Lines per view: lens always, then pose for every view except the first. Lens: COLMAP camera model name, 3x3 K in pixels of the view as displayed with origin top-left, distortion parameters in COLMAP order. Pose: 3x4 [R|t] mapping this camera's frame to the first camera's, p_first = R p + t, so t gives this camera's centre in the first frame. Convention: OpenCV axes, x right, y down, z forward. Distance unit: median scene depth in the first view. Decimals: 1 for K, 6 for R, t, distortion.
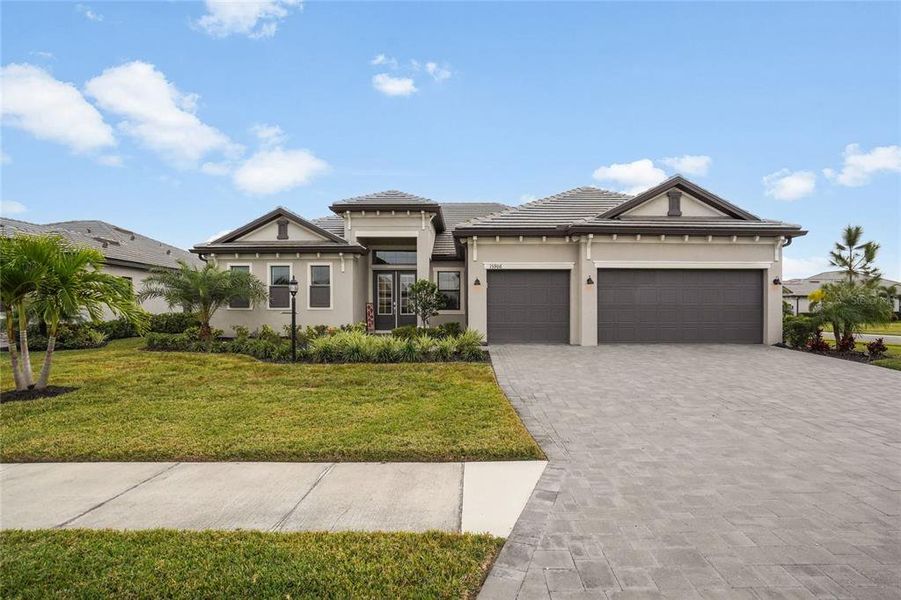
lens RADIAL K [[428.3, 0, 450.5], [0, 428.3, 300.0], [0, 0, 1]] dist [-0.001157, 0.000032]
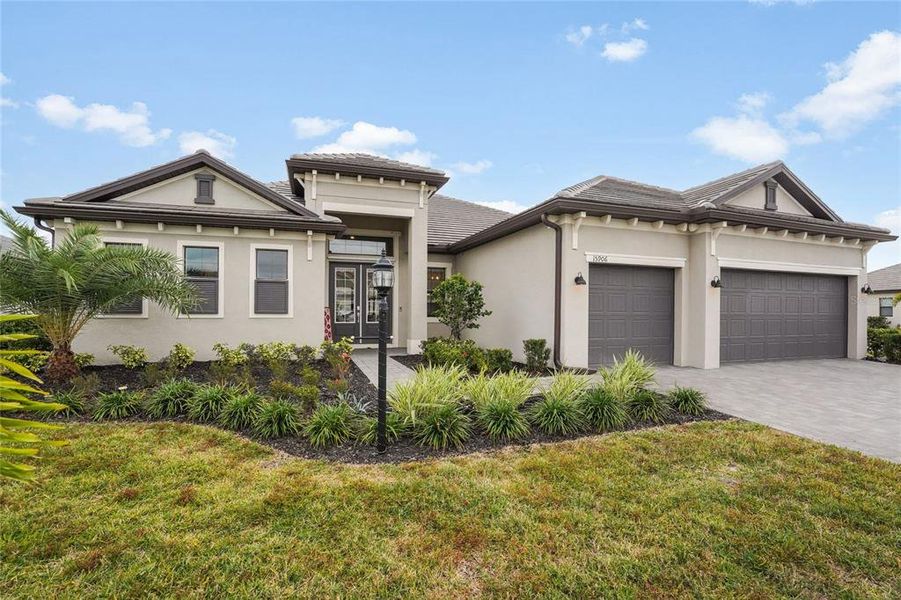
lens RADIAL K [[411.7, 0, 450.5], [0, 411.7, 300.0], [0, 0, 1]] dist [-0.014648, 0.000634]
pose [[0.945062, 0.013687, 0.326605, -0.252515], [-0.011781, 0.999900, -0.007813, -0.002539], [-0.326680, 0.003536, 0.945129, 0.331131]]
